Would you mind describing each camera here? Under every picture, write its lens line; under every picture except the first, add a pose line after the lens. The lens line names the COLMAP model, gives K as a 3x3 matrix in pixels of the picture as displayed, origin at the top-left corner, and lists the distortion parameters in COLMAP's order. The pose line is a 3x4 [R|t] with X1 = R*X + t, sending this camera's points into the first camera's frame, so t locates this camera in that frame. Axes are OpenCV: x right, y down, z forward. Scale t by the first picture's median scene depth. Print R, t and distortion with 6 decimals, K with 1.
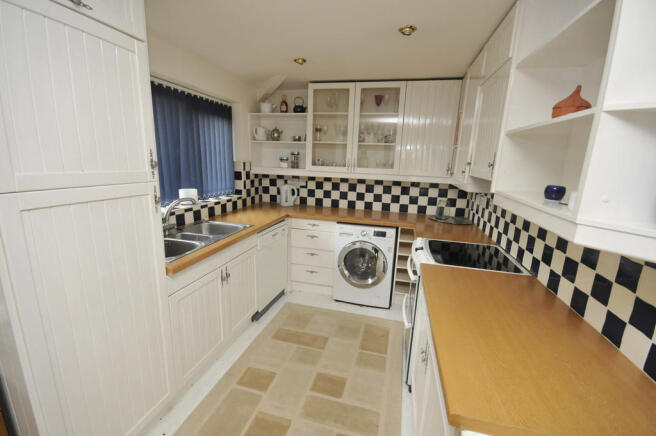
lens RADIAL K [[284.5, 0, 325.4], [0, 284.5, 217.5], [0, 0, 1]] dist [0.000465, 0.000009]
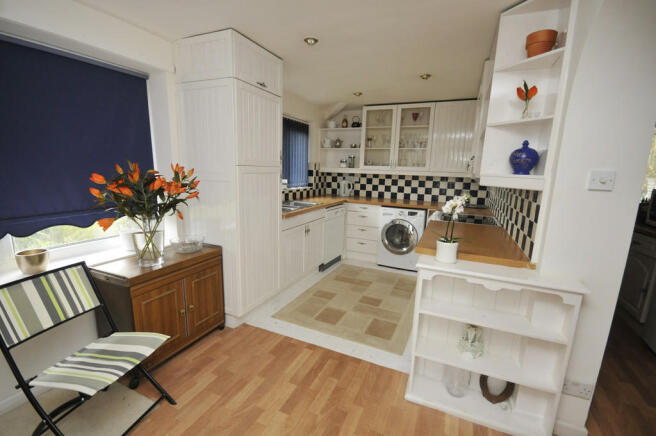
lens RADIAL K [[284.5, 0, 325.4], [0, 284.5, 217.5], [0, 0, 1]] dist [0.000465, 0.000009]
pose [[0.983231, 0.027011, -0.180352, 0.023599], [-0.033490, 0.998895, -0.032978, 0.119290], [0.179262, 0.038465, 0.983049, -0.367205]]
